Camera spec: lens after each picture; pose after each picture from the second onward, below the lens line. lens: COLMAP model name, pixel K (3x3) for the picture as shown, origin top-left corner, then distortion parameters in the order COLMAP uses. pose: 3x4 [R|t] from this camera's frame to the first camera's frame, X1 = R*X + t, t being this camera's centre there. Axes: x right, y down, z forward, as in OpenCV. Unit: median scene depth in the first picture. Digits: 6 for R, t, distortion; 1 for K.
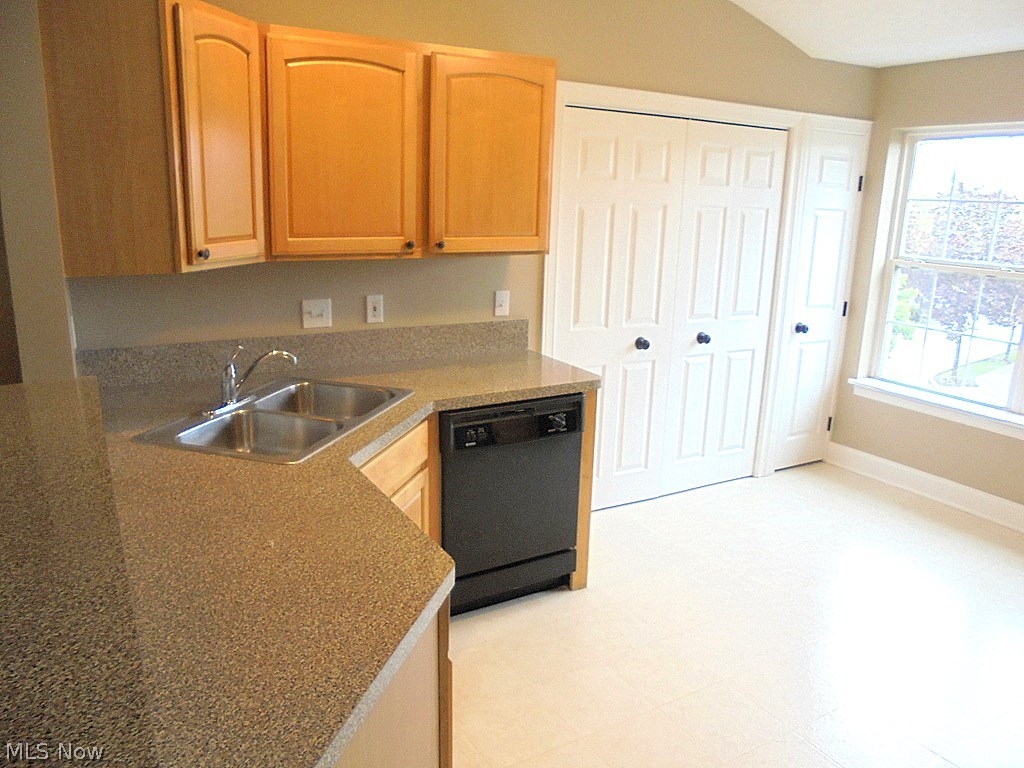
lens RADIAL K [[772.7, 0, 508.1], [0, 772.7, 393.0], [0, 0, 1]] dist [-0.133227, 0.120833]
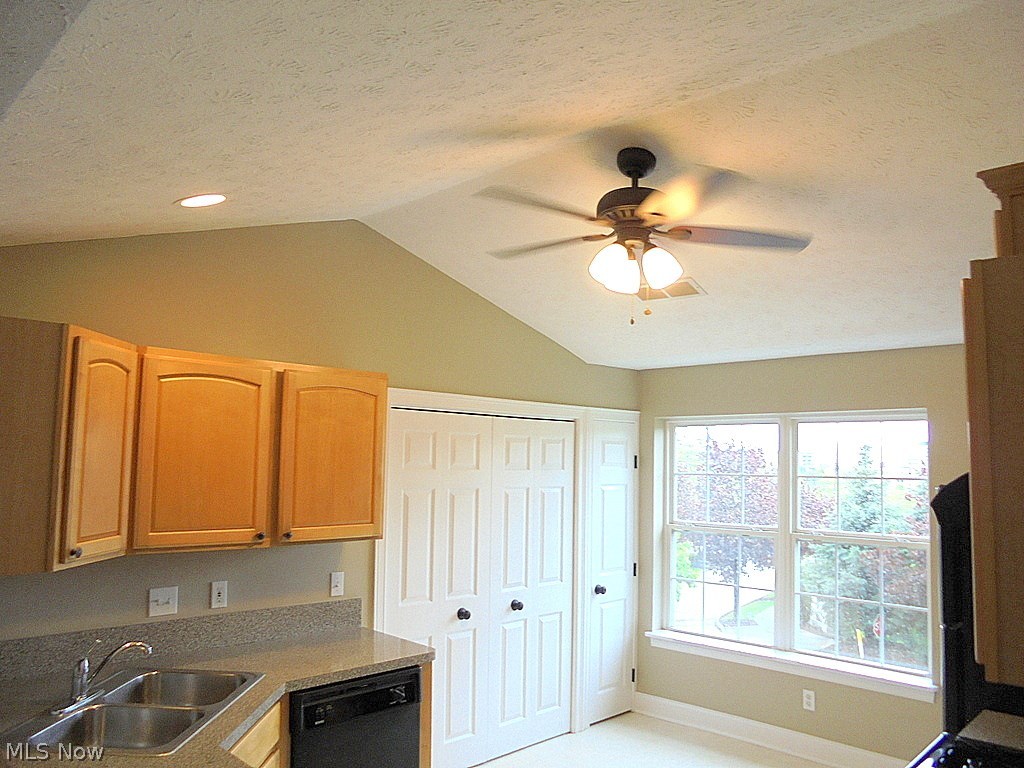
lens RADIAL K [[772.7, 0, 508.1], [0, 772.7, 393.0], [0, 0, 1]] dist [-0.133227, 0.120833]
pose [[0.965340, 0.013134, 0.260663, -0.067861], [0.073877, 0.944136, -0.321168, -0.009010], [-0.250320, 0.329293, 0.910443, -0.143700]]
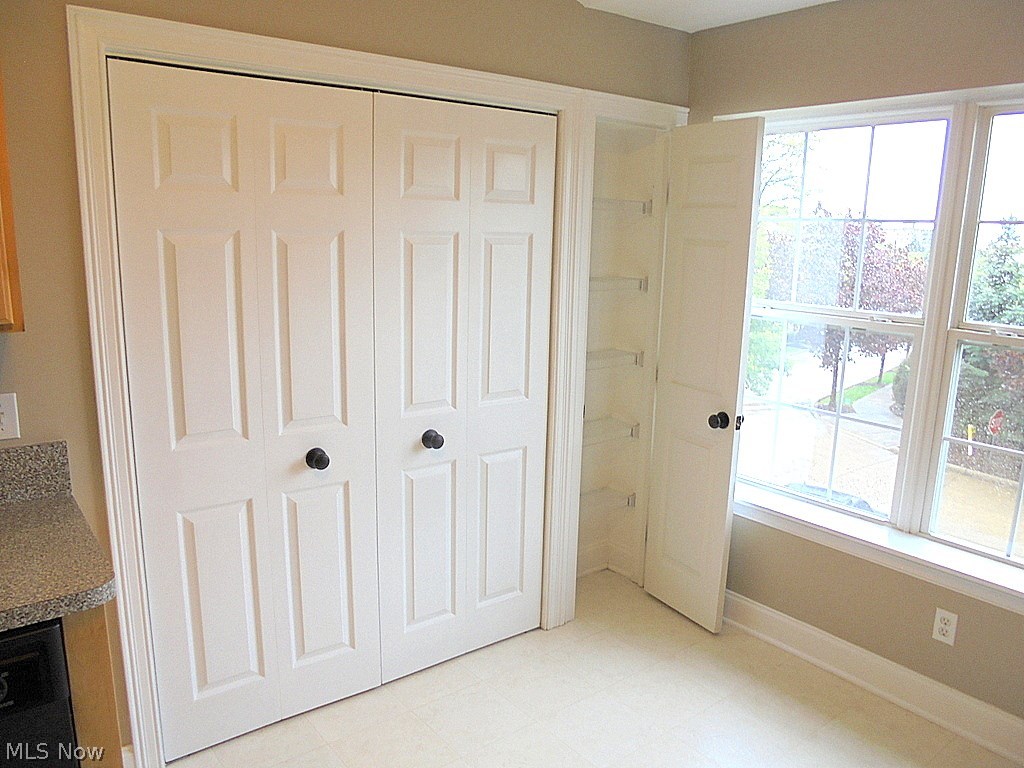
lens RADIAL K [[772.7, 0, 508.1], [0, 772.7, 393.0], [0, 0, 1]] dist [-0.133227, 0.120833]
pose [[0.990815, -0.033673, 0.130966, 0.323149], [0.039405, 0.998365, -0.041418, -0.111789], [-0.129357, 0.046198, 0.990521, 0.491714]]
